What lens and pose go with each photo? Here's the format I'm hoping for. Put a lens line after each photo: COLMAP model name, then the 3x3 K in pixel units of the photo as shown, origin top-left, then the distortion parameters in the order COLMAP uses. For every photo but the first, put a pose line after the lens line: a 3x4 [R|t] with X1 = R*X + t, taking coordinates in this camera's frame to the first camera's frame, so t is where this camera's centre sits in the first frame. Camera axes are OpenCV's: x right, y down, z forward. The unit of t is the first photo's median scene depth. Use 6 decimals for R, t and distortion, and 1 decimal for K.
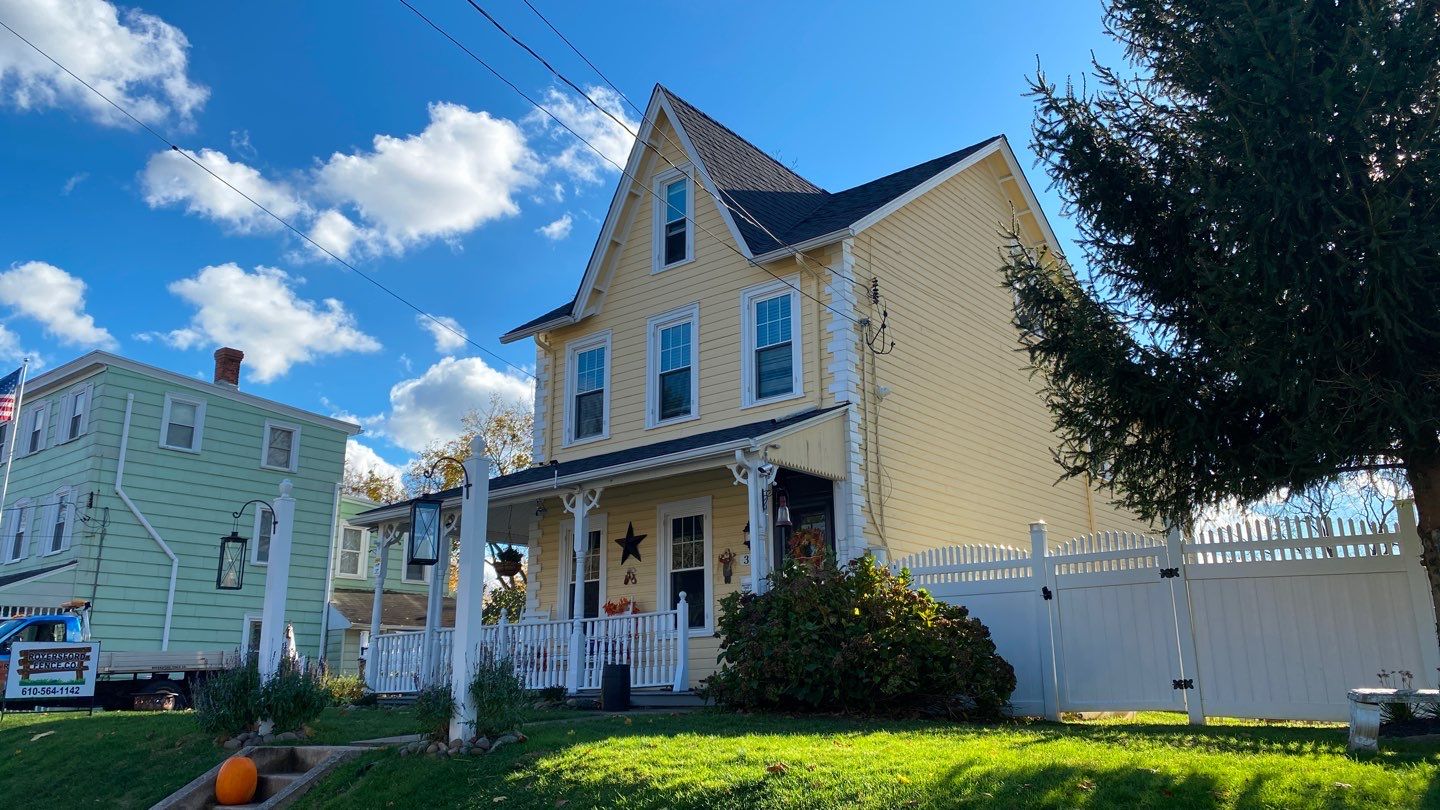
lens RADIAL K [[1087.2, 0, 718.6], [0, 1087.2, 406.1], [0, 0, 1]] dist [0.010615, 0.002413]
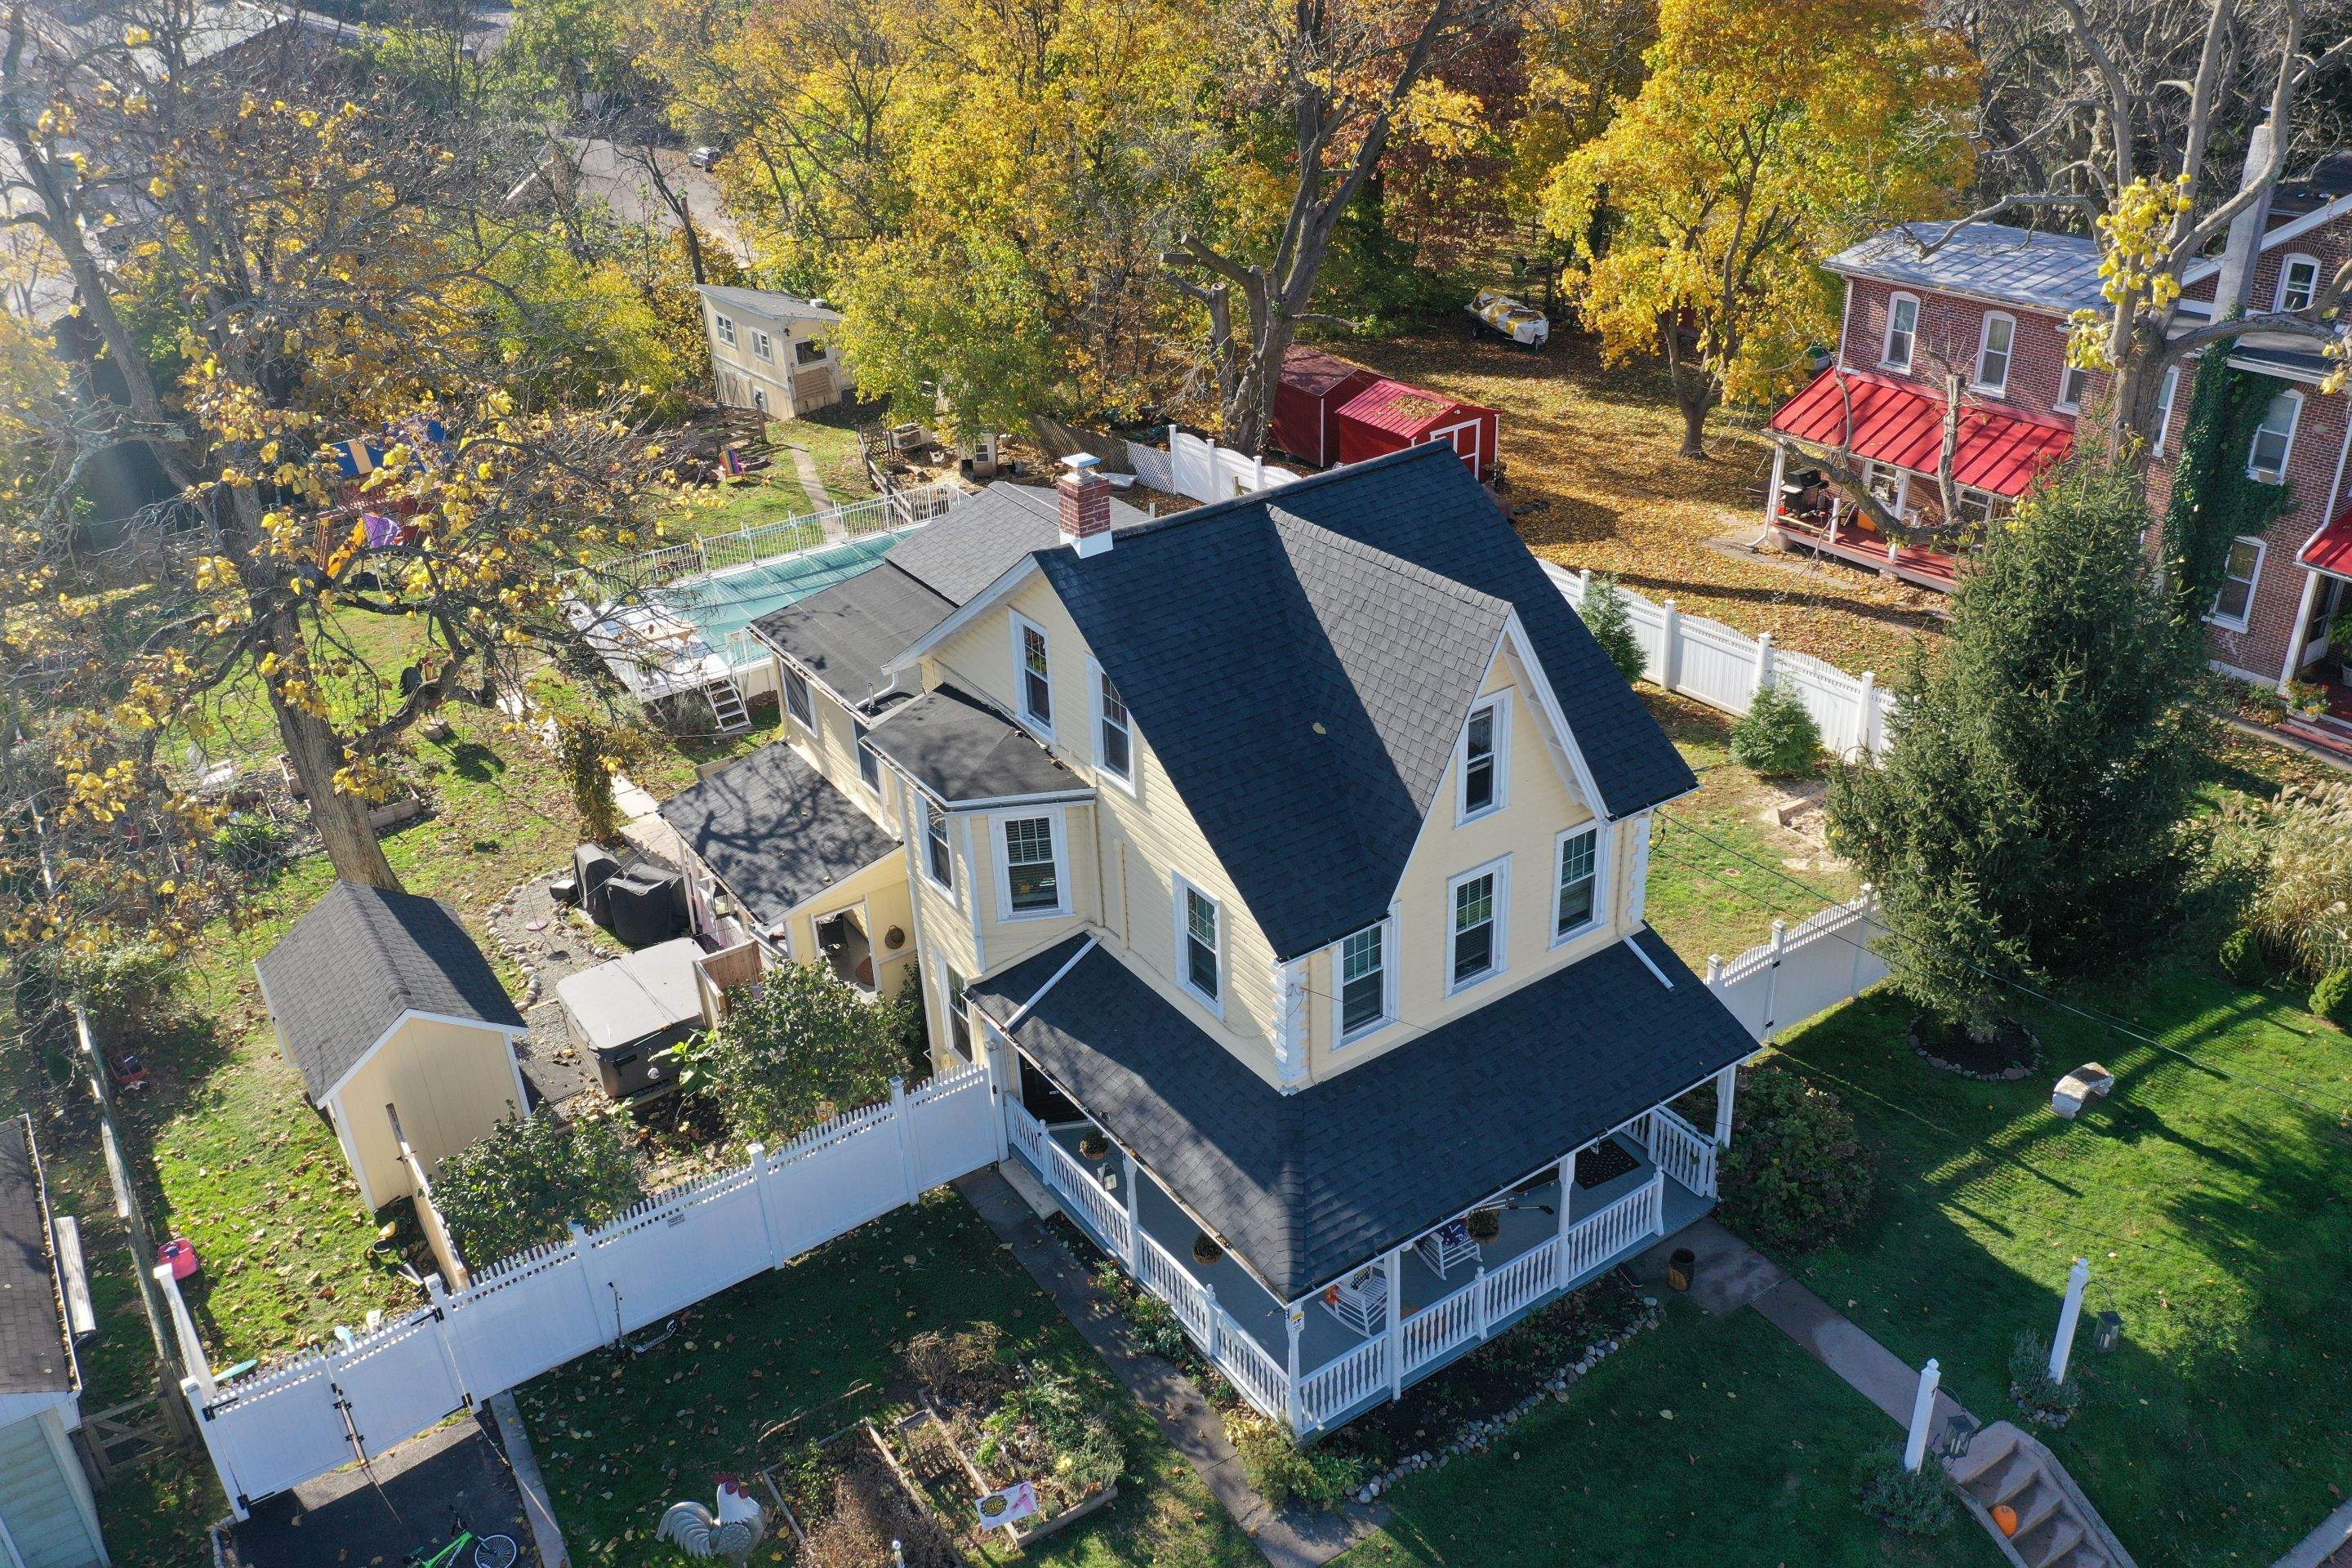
lens RADIAL K [[1851.1, 0, 1173.9], [0, 1851.1, 783.9], [0, 0, 1]] dist [0.013415, -0.000127]
pose [[0.297517, -0.452714, 0.840555, -1.229273], [-0.211222, 0.827394, 0.520389, -0.796242], [-0.931058, -0.332368, 0.150541, 0.994214]]
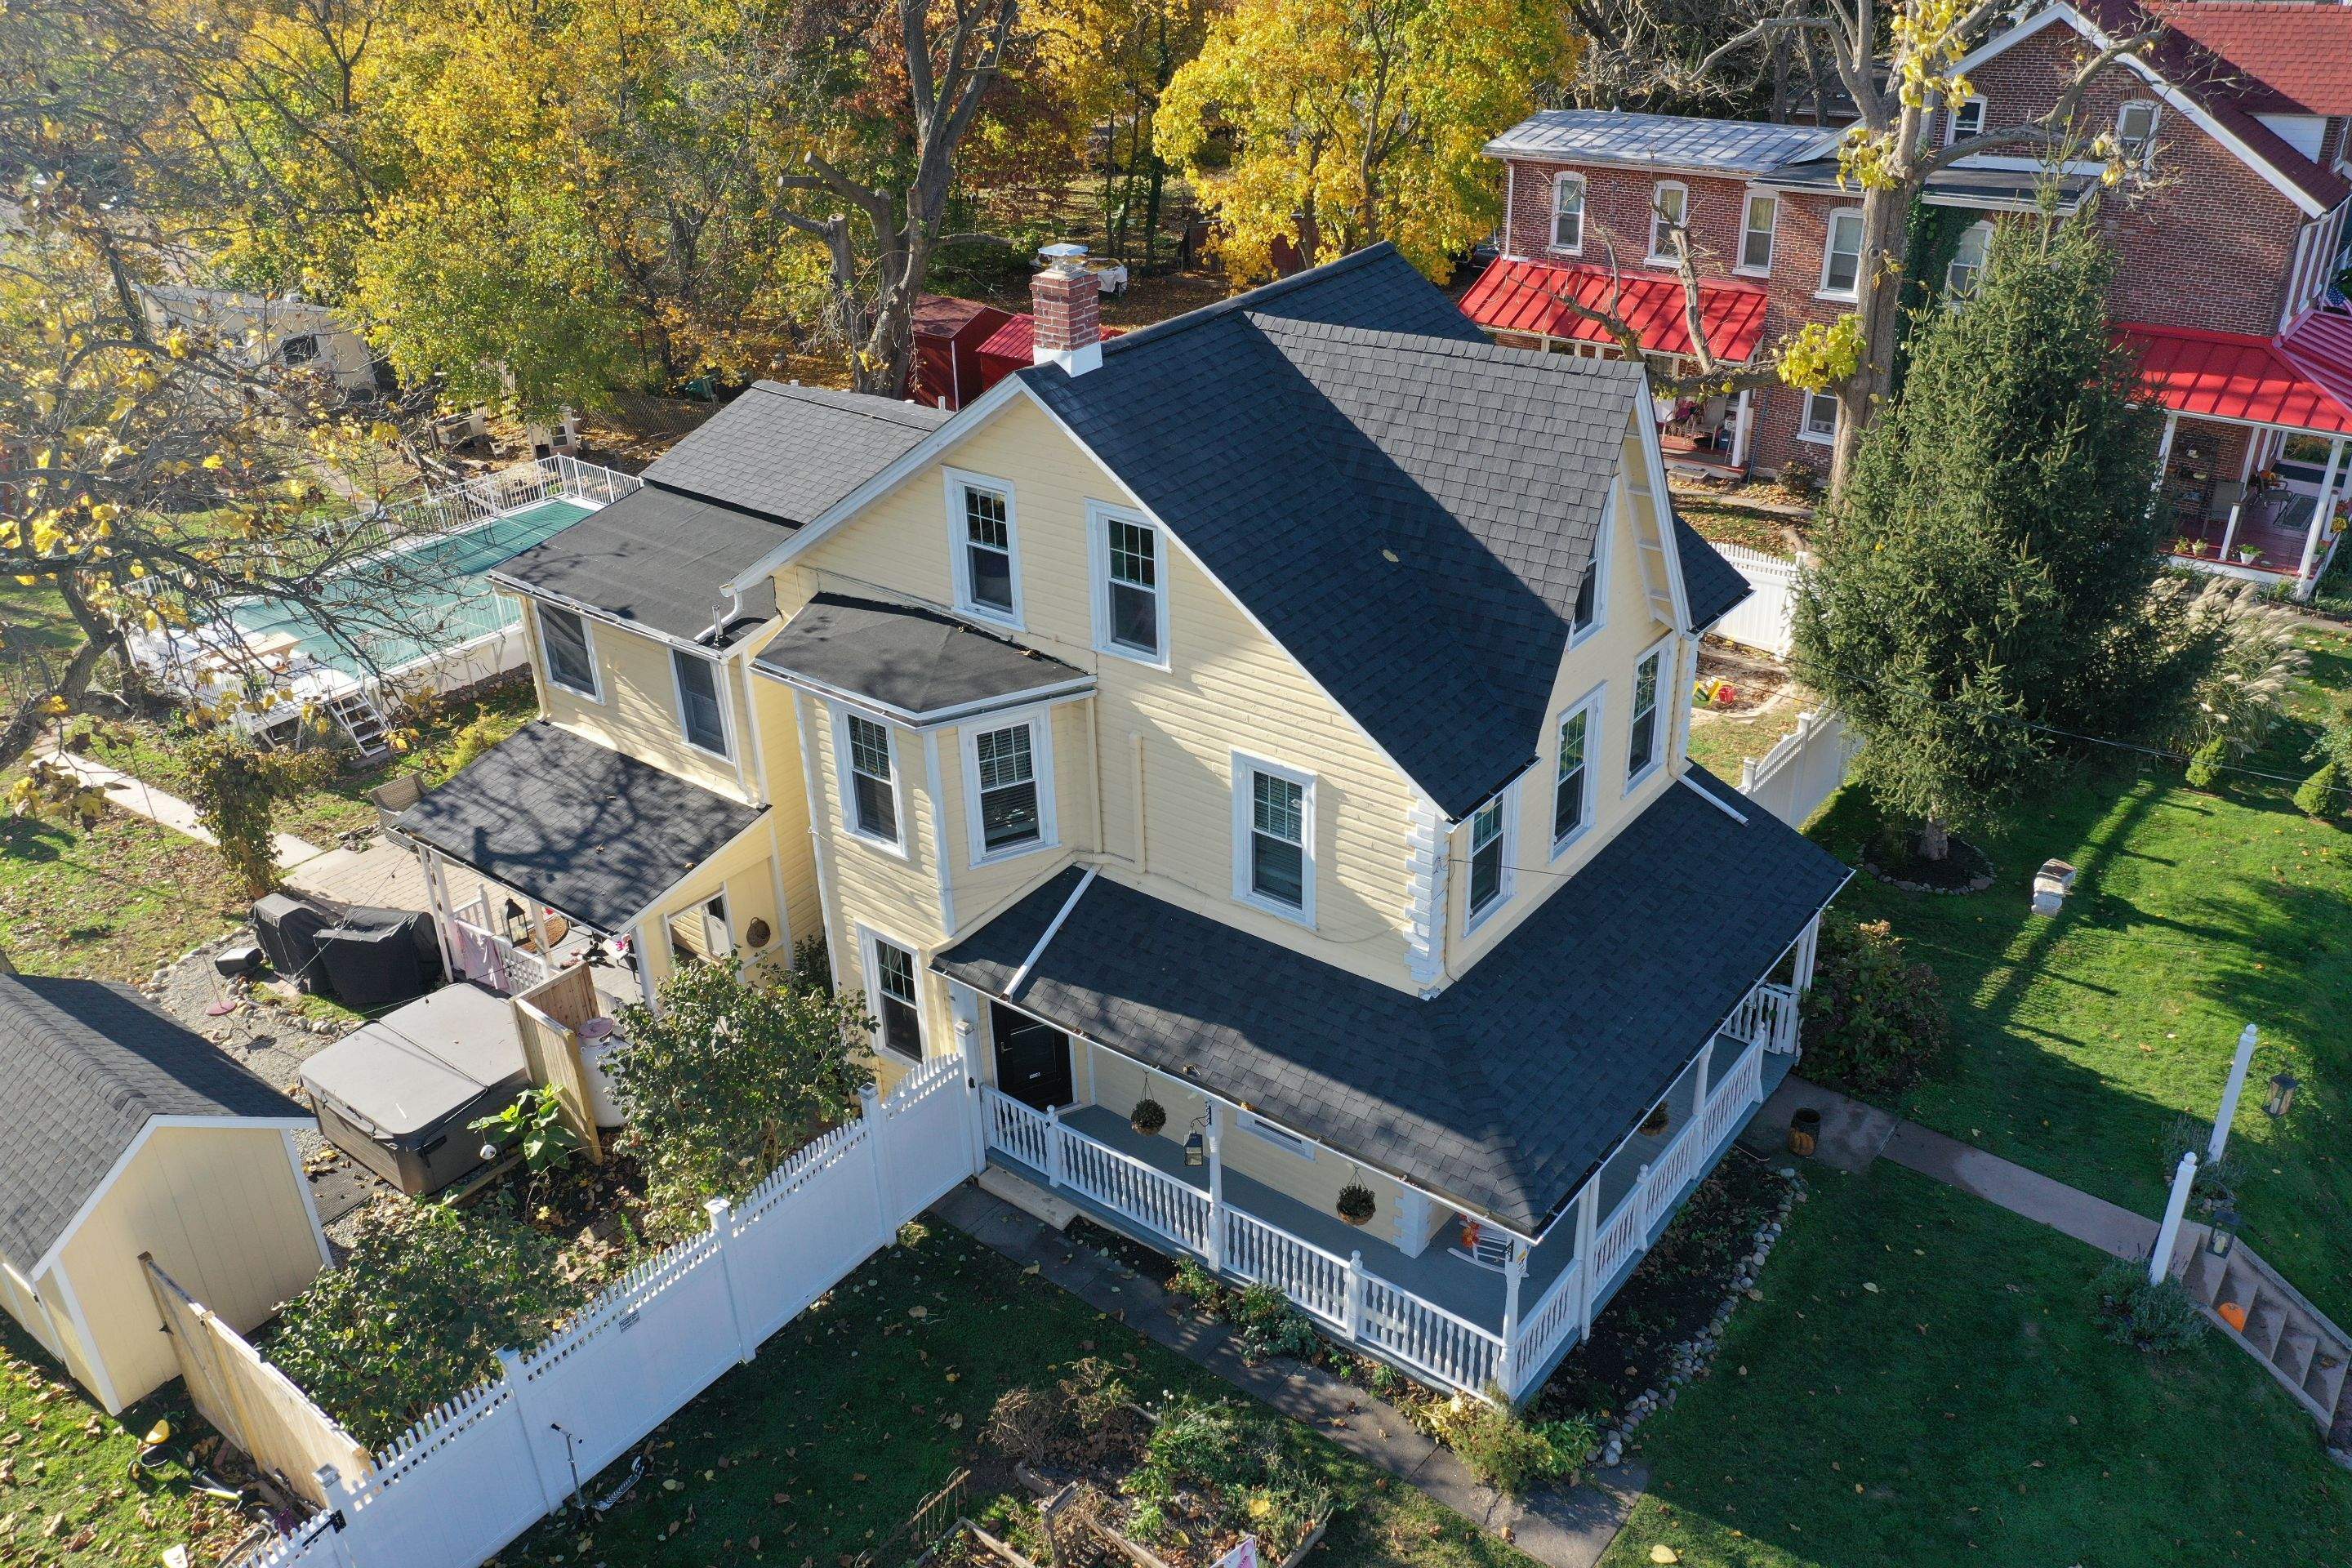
lens RADIAL K [[1851.1, 0, 1173.5], [0, 1851.1, 784.1], [0, 0, 1]] dist [0.013415, -0.000127]
pose [[-0.016133, -0.456782, 0.889432, -1.096262], [-0.232504, 0.866878, 0.440981, -0.489729], [-0.972462, -0.199682, -0.120189, 1.348087]]
